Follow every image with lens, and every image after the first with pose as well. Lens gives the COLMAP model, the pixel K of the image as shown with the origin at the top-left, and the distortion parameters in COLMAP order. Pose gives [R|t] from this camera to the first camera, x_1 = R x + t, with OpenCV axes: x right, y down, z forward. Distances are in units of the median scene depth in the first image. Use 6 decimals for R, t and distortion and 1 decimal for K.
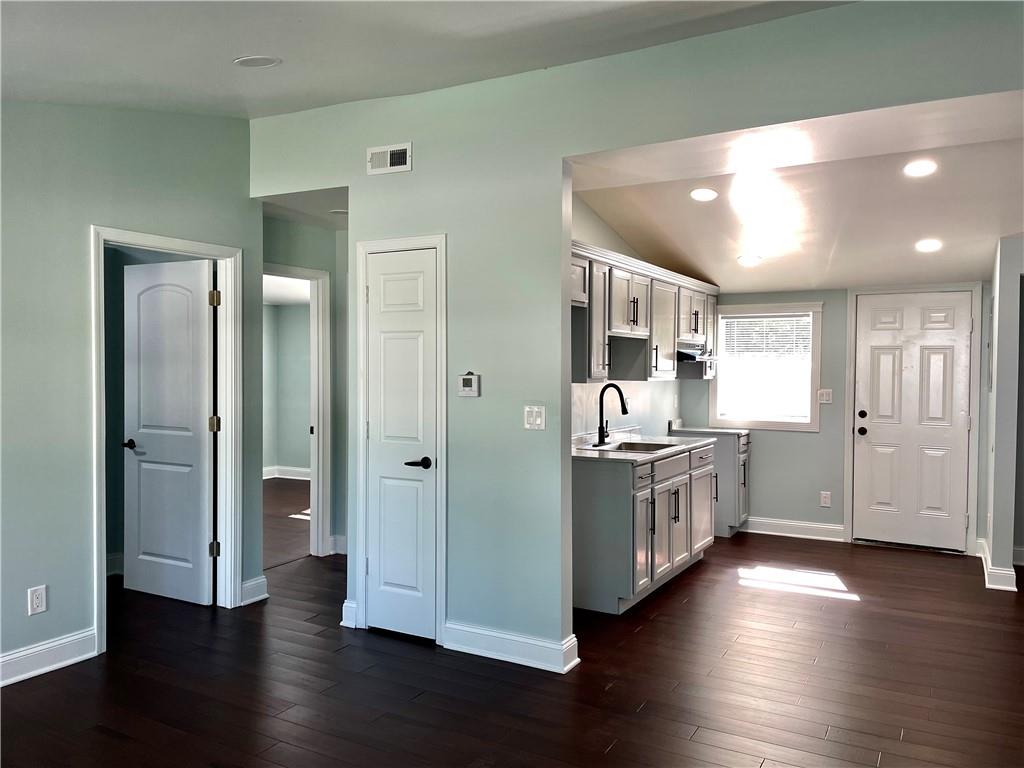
lens RADIAL K [[784.5, 0, 511.4], [0, 784.5, 378.7], [0, 0, 1]] dist [0.029417, -0.004044]
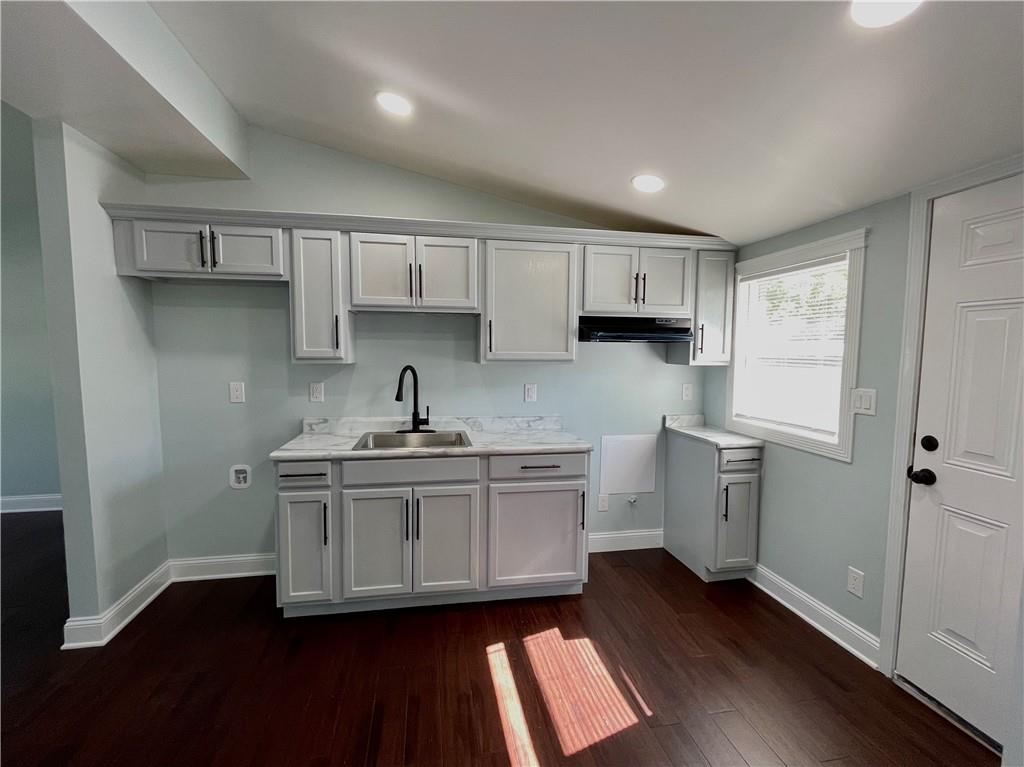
lens RADIAL K [[455.3, 0, 508.5], [0, 455.3, 384.3], [0, 0, 1]] dist [-0.000771, 0.000257]
pose [[0.649748, 0.056533, -0.758044, 0.482074], [-0.016153, 0.998032, 0.060585, -0.004990], [0.759978, -0.027121, 0.649383, 0.607543]]
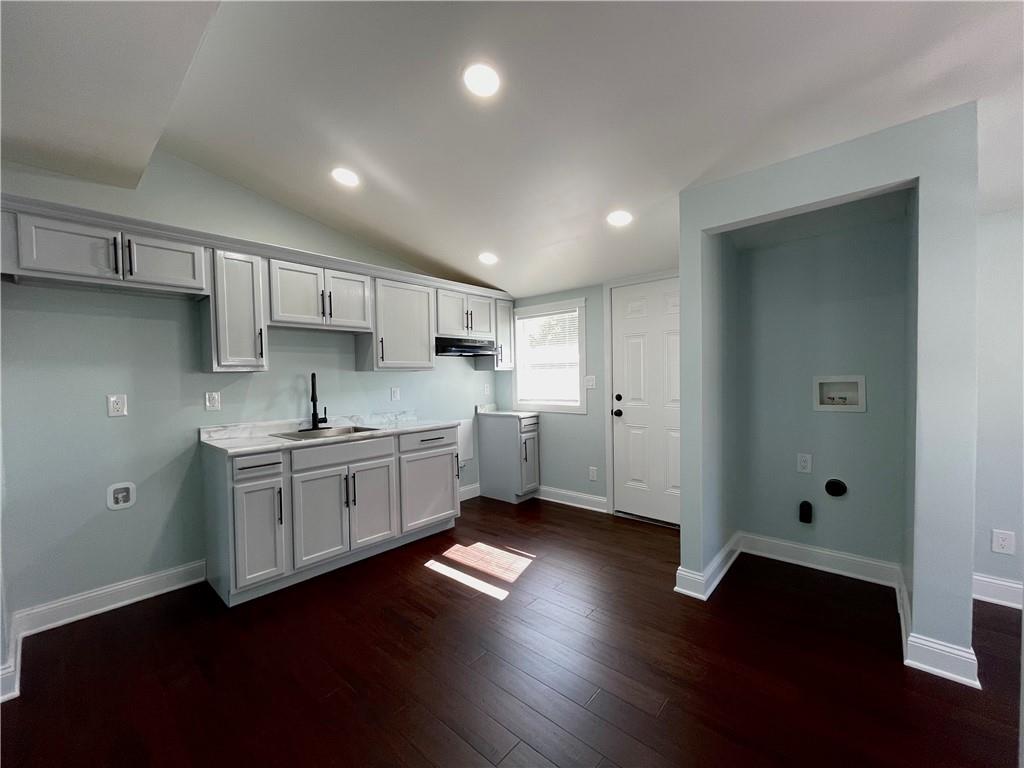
lens RADIAL K [[415.3, 0, 512.0], [0, 415.3, 384.0], [0, 0, 1]] dist [0.000369, 0.000106]
pose [[0.979643, -0.022674, -0.199464, 0.410631], [0.024006, 0.999703, 0.004262, 0.020026], [0.199308, -0.008963, 0.979896, 0.403325]]
